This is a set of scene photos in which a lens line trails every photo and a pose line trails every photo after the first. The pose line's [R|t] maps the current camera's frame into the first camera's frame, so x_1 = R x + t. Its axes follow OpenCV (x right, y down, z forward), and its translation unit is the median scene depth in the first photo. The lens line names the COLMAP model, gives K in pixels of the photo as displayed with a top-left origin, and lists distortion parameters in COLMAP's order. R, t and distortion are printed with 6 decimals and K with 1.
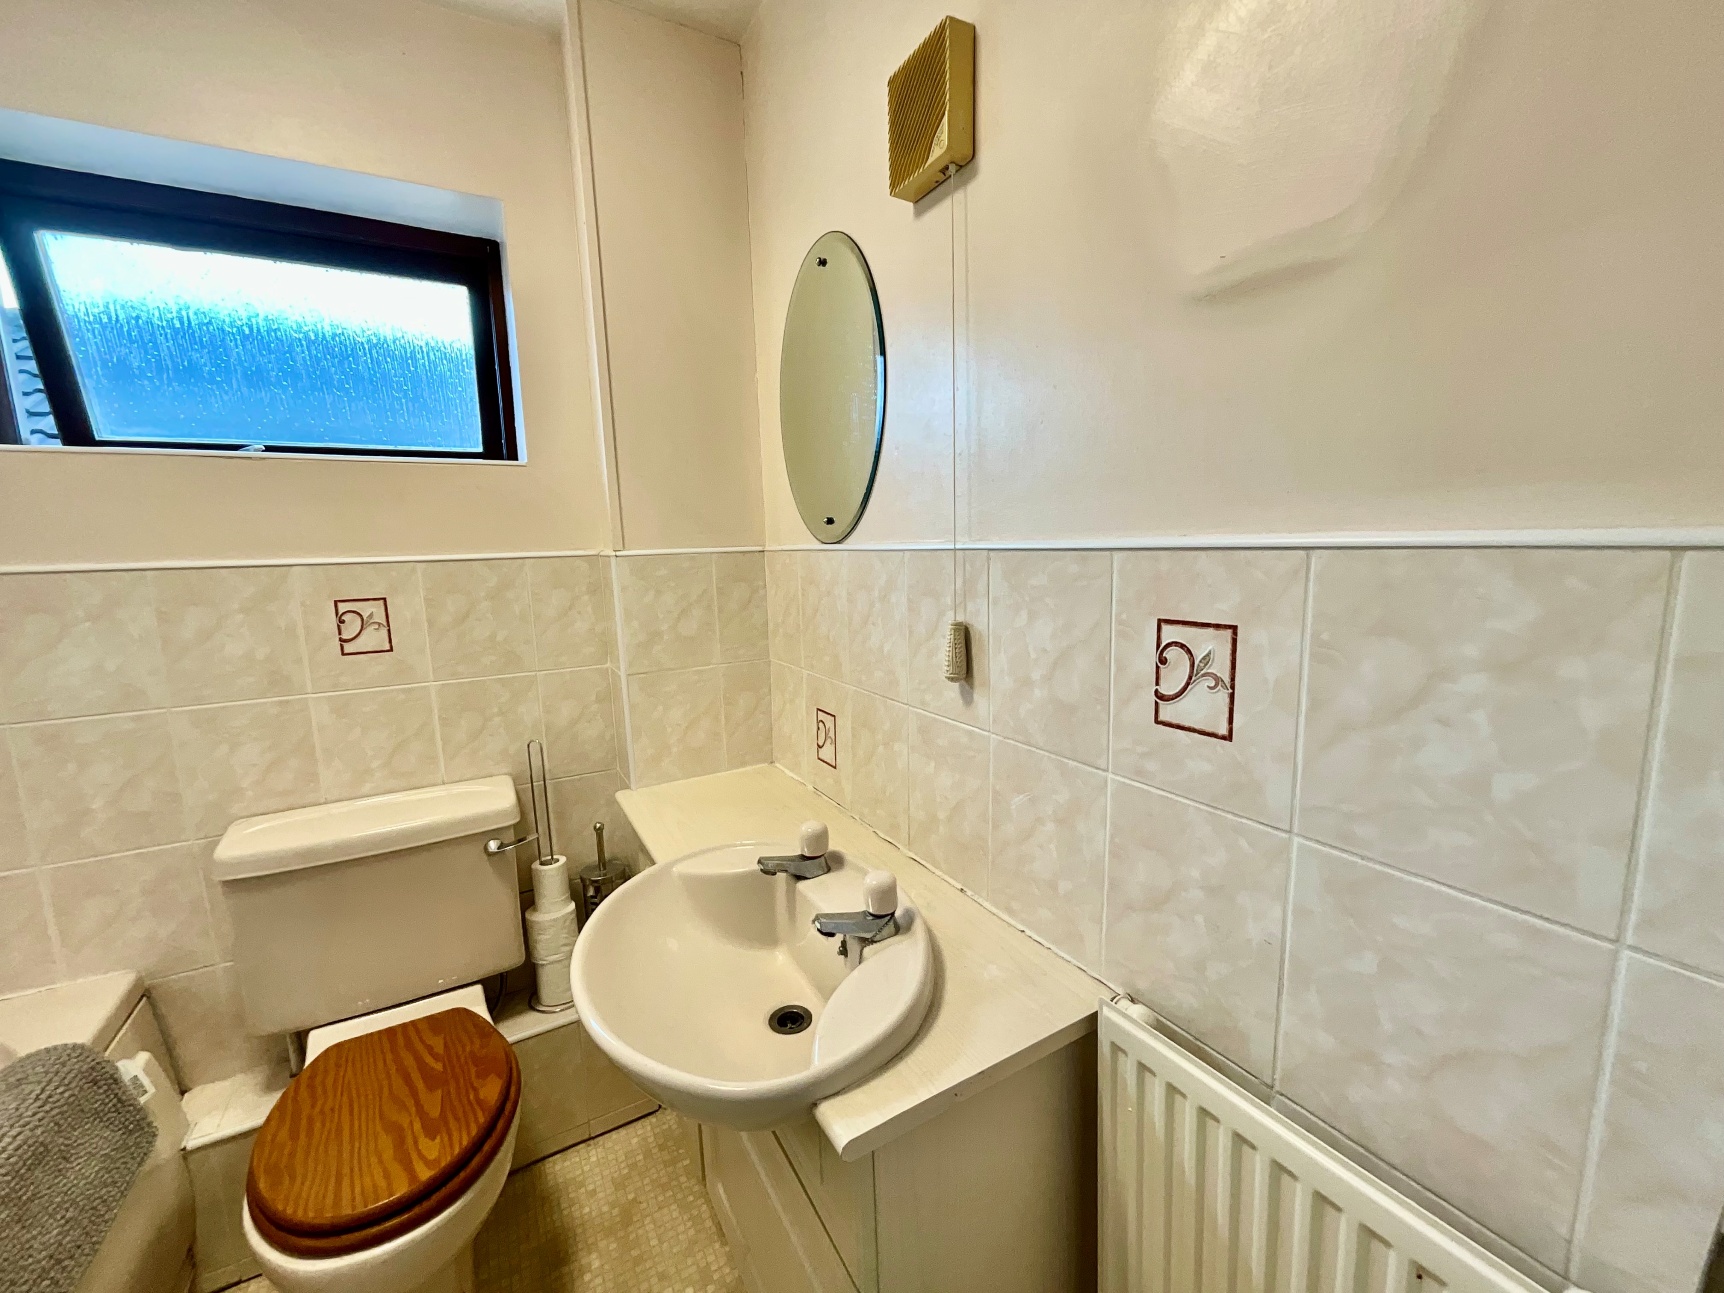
lens RADIAL K [[733.6, 0, 865.3], [0, 733.6, 648.8], [0, 0, 1]] dist [-0.000063, -0.003826]
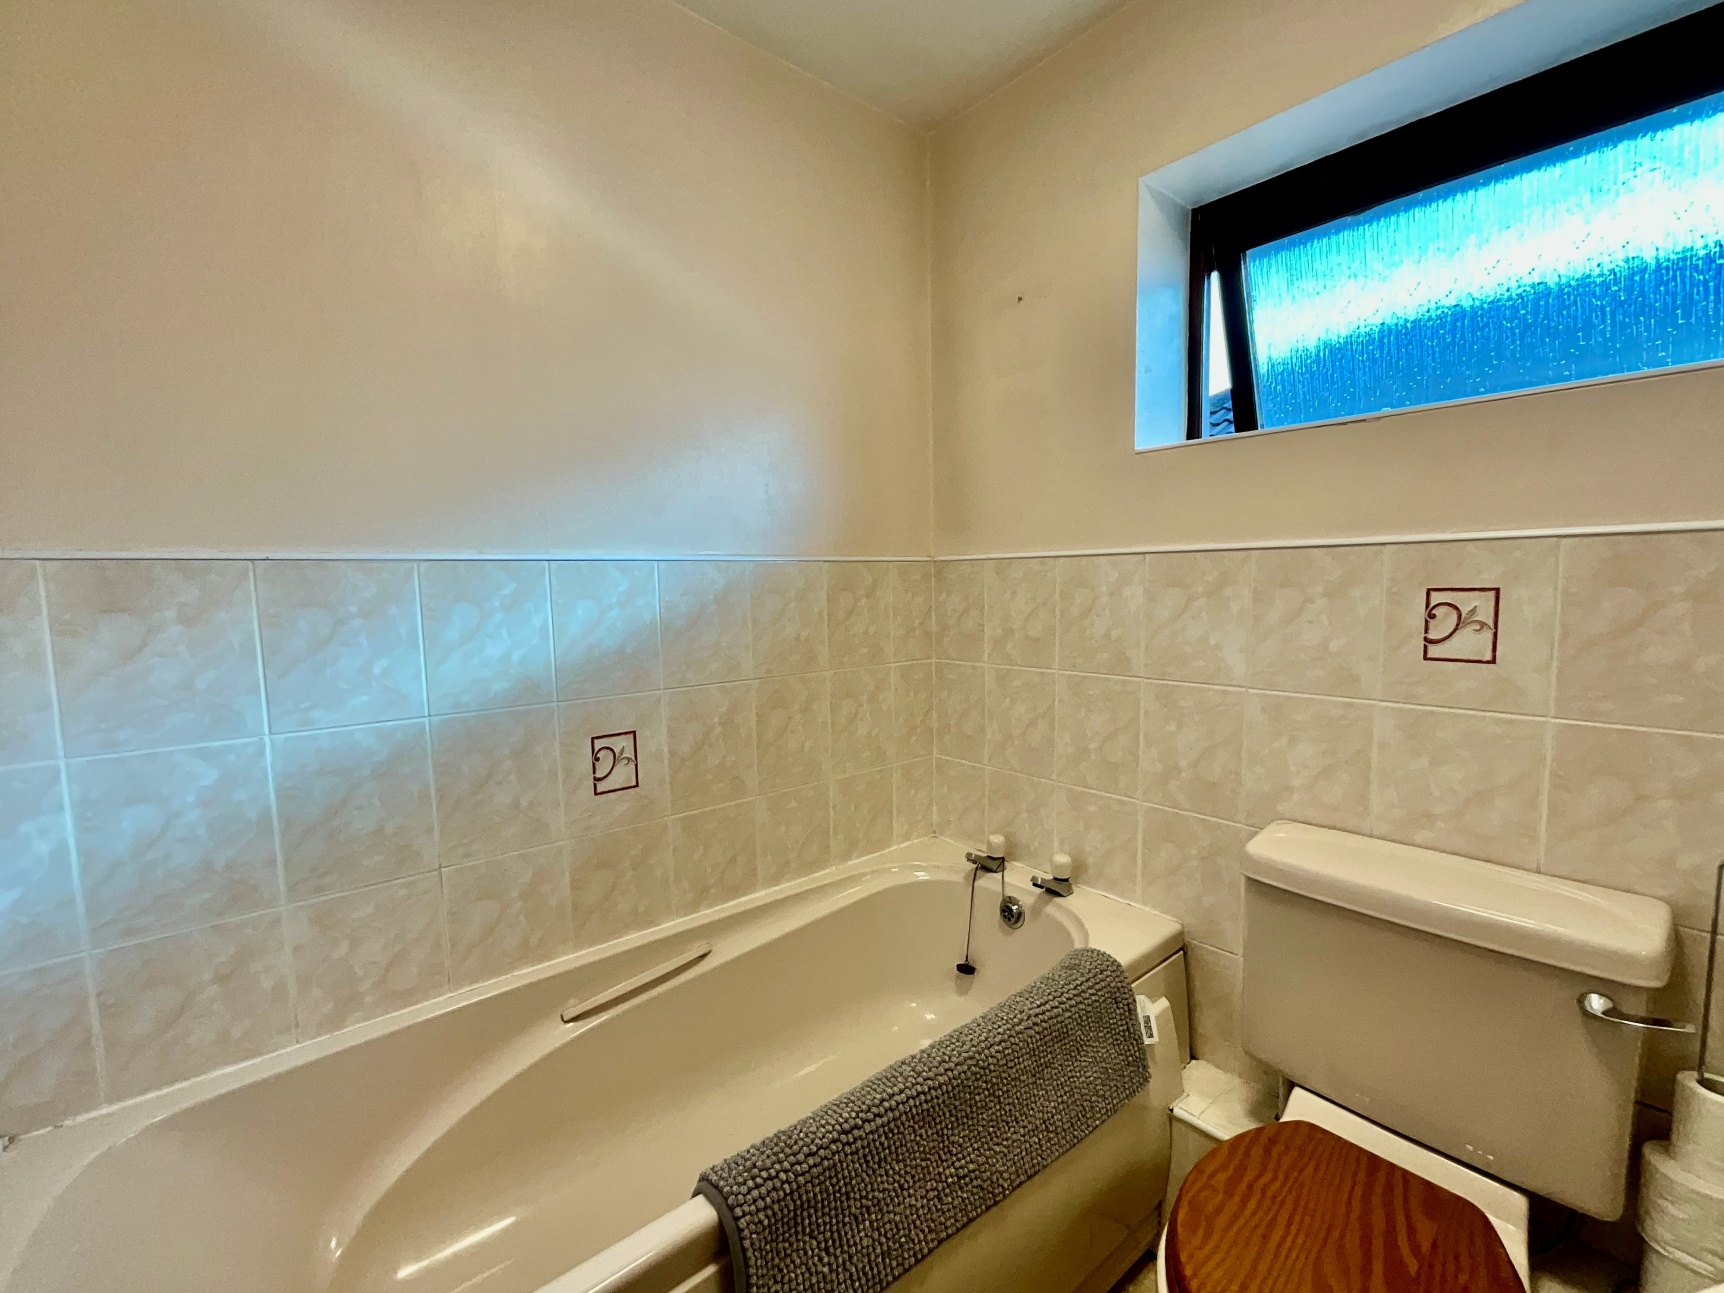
lens RADIAL K [[733.6, 0, 865.3], [0, 733.6, 648.8], [0, 0, 1]] dist [-0.000063, -0.003826]
pose [[0.173963, 0.106450, -0.978982, -0.062014], [-0.131871, 0.987704, 0.083965, 0.010943], [0.975883, 0.114493, 0.185862, 0.289769]]
